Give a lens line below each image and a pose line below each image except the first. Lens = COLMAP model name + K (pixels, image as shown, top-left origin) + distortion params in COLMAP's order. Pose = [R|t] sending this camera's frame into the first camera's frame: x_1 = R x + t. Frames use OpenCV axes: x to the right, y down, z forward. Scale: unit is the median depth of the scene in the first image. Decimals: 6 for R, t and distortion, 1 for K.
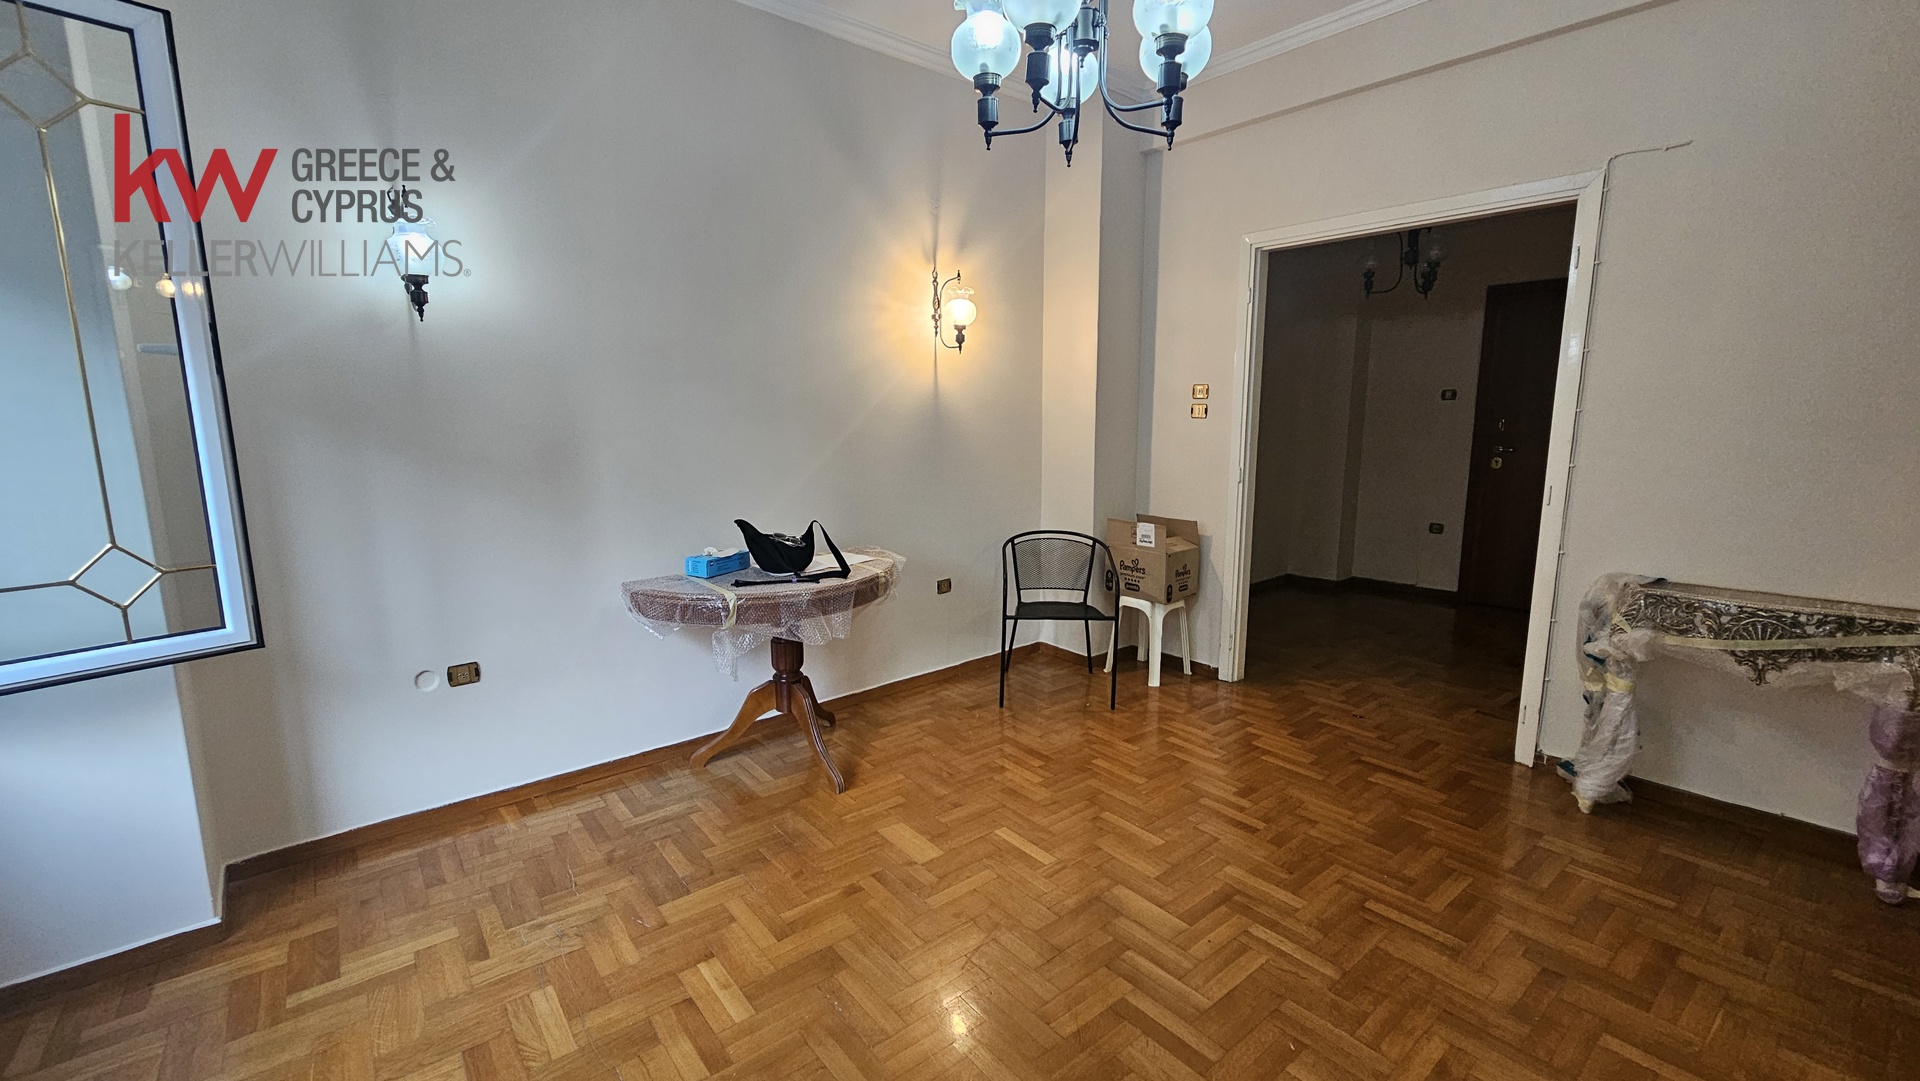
lens RADIAL K [[795.3, 0, 954.7], [0, 795.3, 540.0], [0, 0, 1]] dist [0.003411, -0.000594]
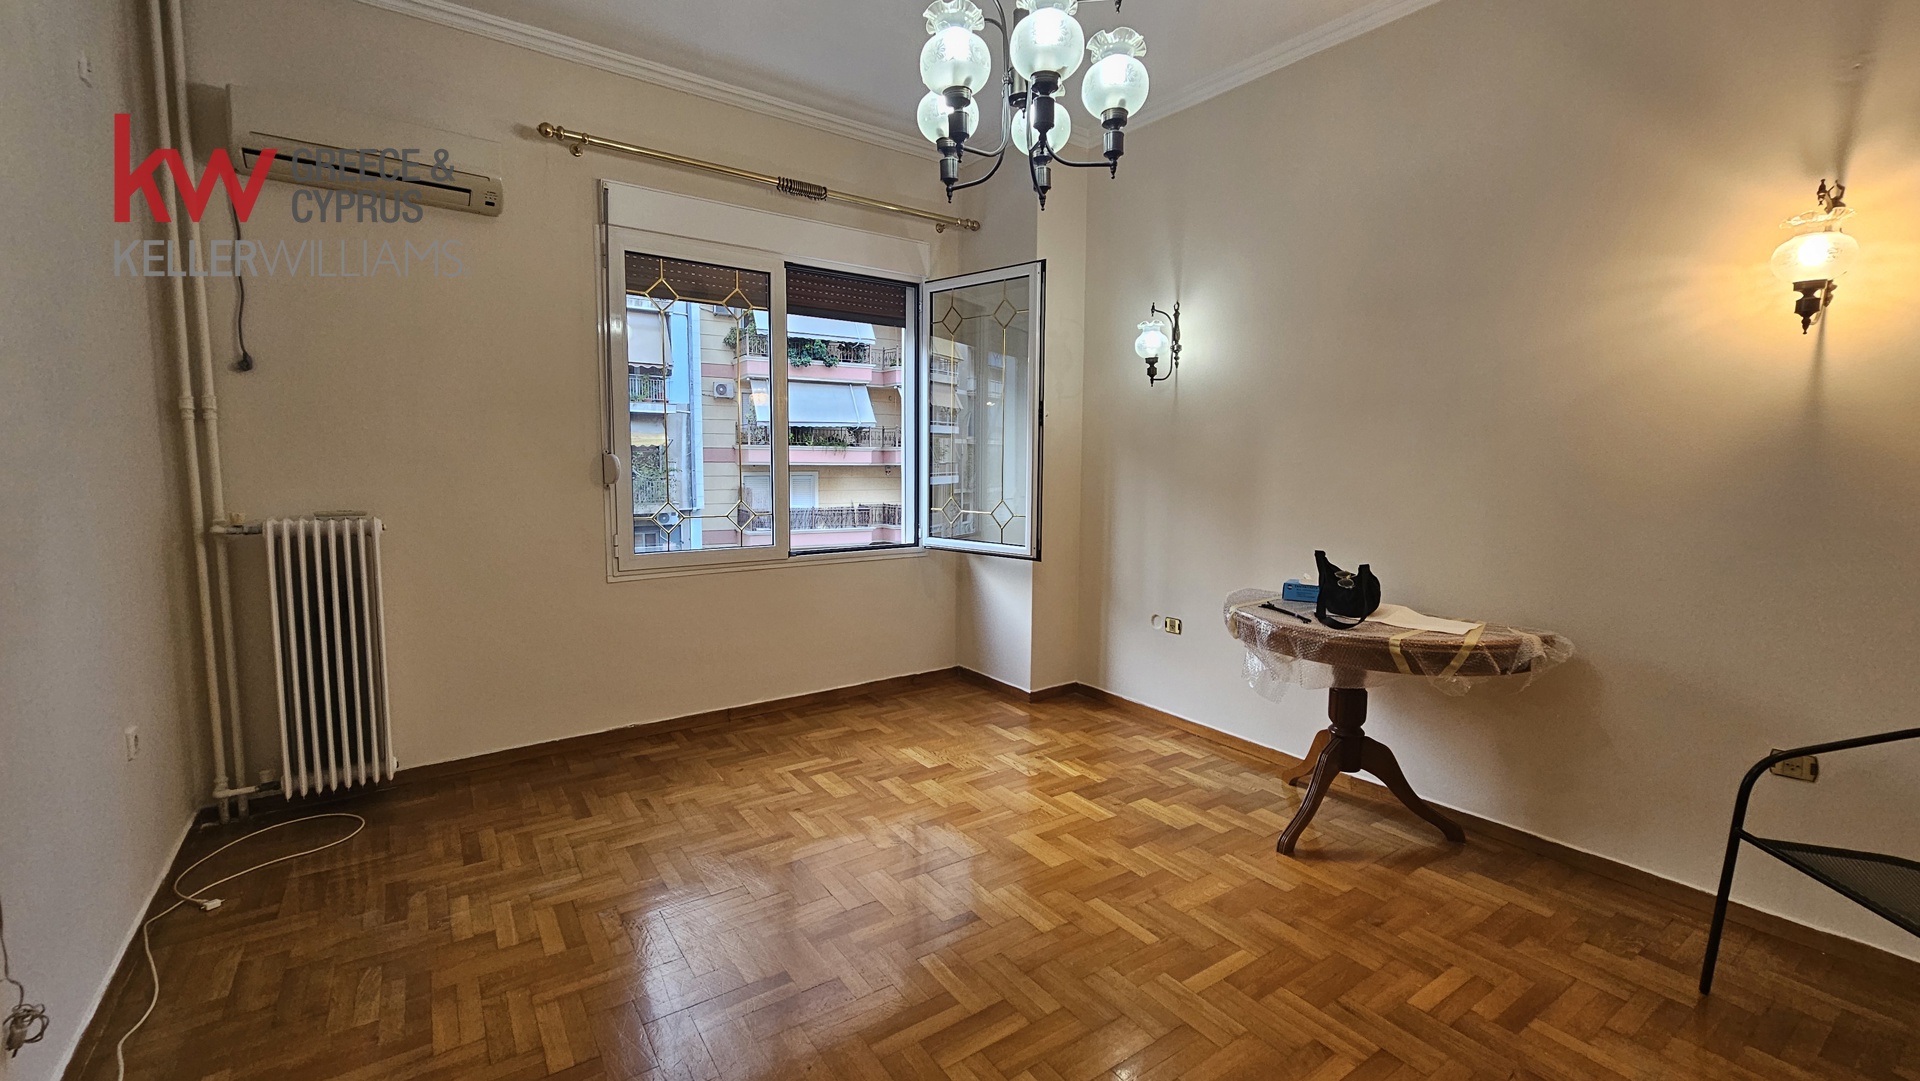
lens RADIAL K [[795.3, 0, 954.1], [0, 795.3, 537.7], [0, 0, 1]] dist [0.003411, -0.000594]
pose [[-0.081026, 0.112868, -0.990301, 0.802331], [-0.162449, 0.978787, 0.124848, -0.099689], [0.983384, 0.170990, -0.060972, 0.652662]]
